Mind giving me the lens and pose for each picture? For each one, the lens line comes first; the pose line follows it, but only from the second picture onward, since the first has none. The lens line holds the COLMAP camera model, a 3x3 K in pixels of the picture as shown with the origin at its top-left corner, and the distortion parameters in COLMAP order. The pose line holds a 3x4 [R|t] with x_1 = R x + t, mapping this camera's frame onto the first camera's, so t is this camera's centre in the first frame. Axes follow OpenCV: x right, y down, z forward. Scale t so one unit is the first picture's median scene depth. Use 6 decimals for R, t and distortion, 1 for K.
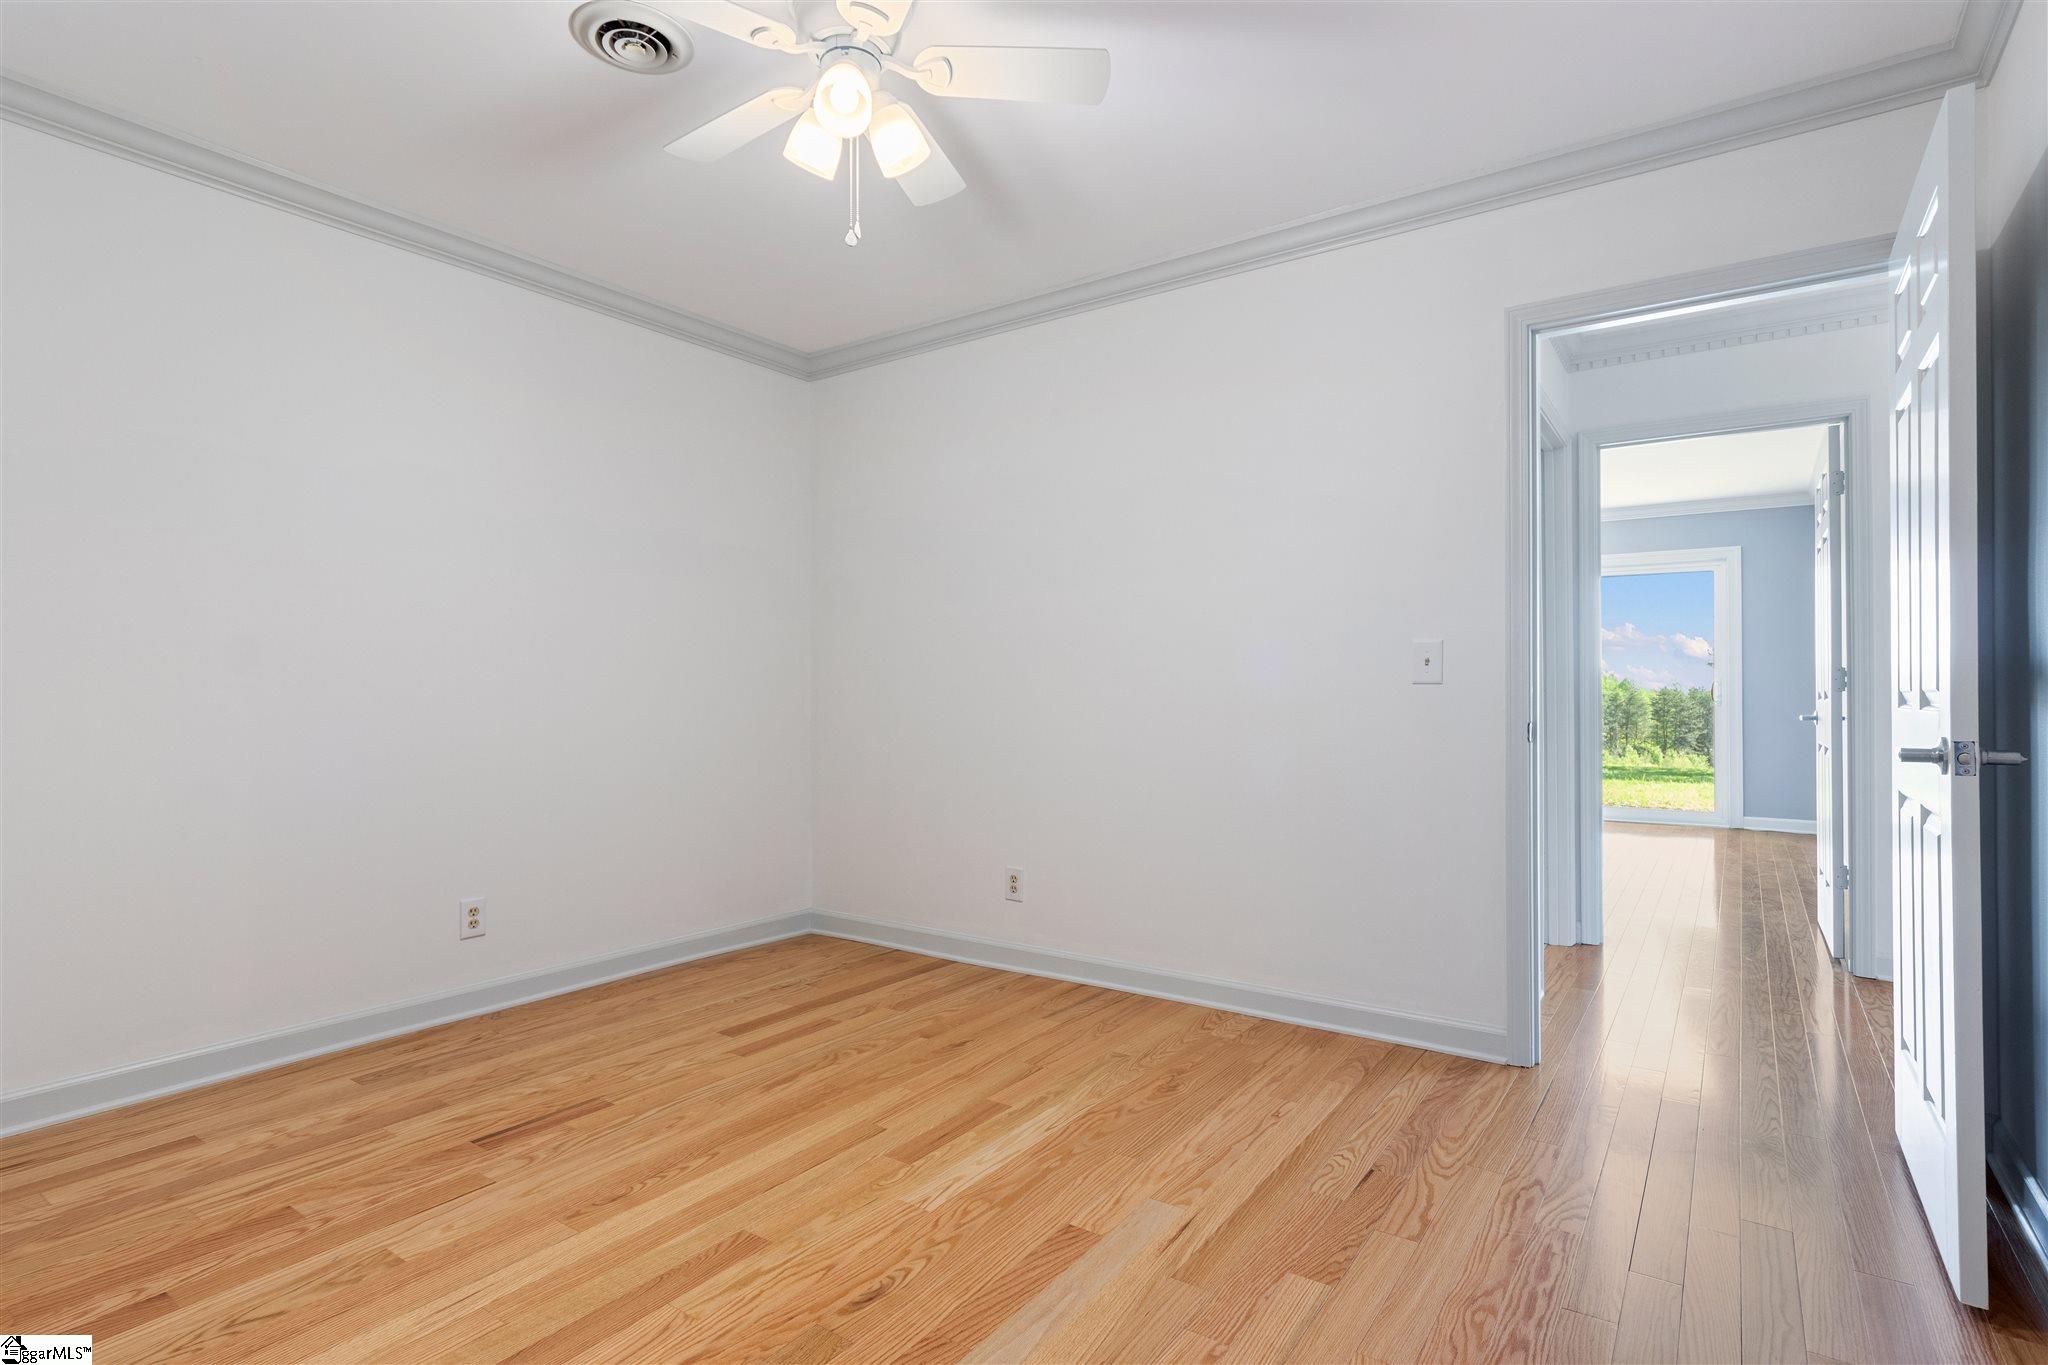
lens RADIAL K [[1019.6, 0, 1026.9], [0, 1019.6, 685.9], [0, 0, 1]] dist [-0.003675, -0.000119]
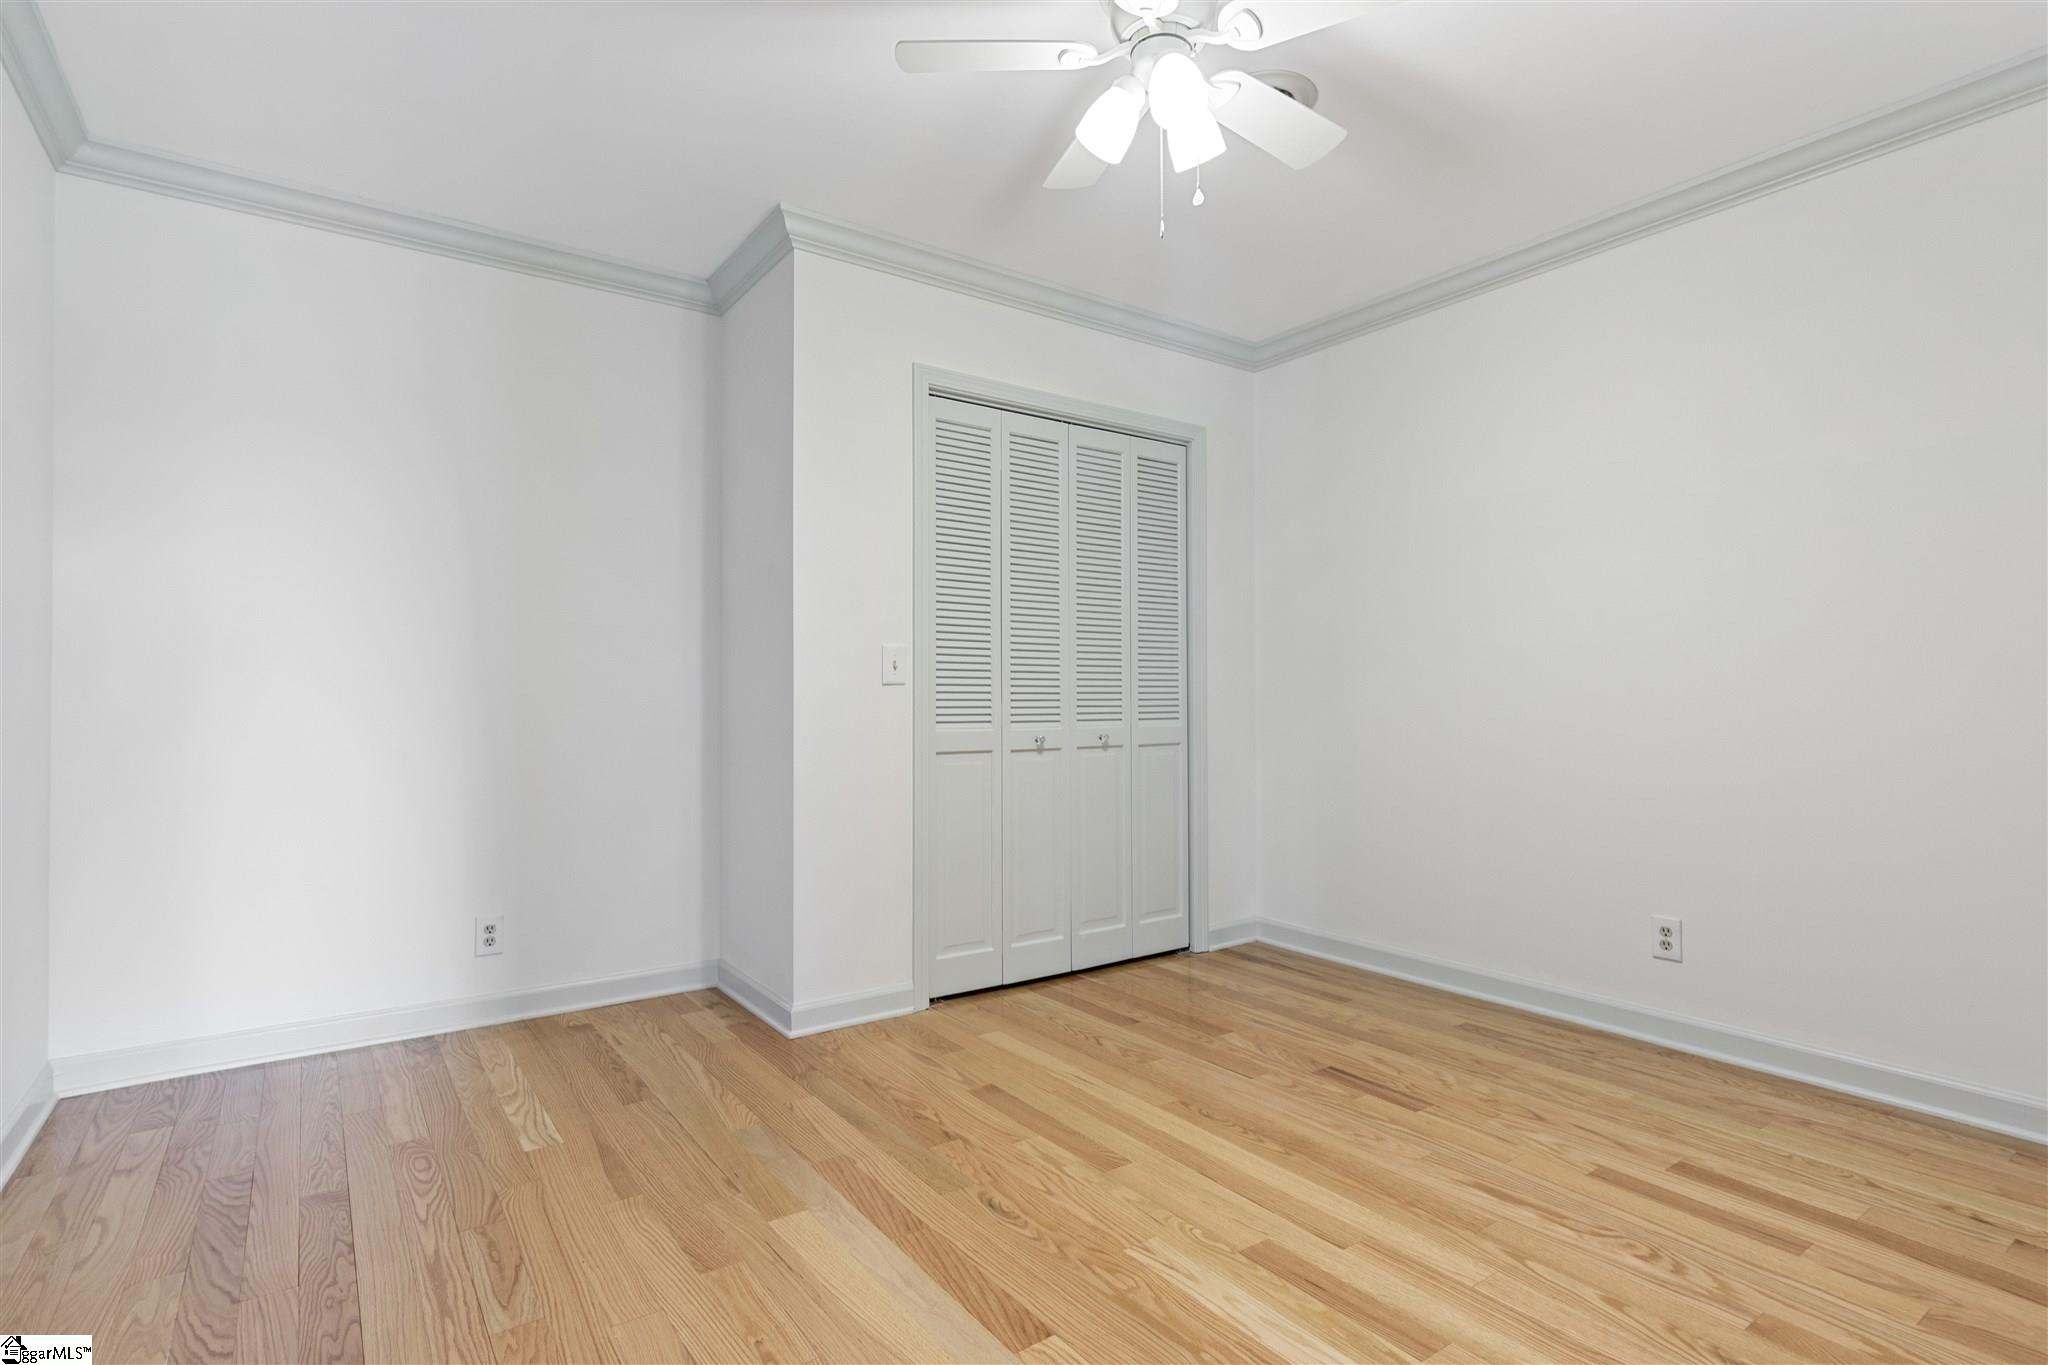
lens RADIAL K [[1019.6, 0, 1029.1], [0, 1019.6, 686.2], [0, 0, 1]] dist [-0.003675, -0.000119]
pose [[-0.334188, -0.004624, -0.942495, 0.638542], [0.007774, 0.999940, -0.007662, 0.006352], [0.942474, -0.009887, -0.334133, 0.971795]]
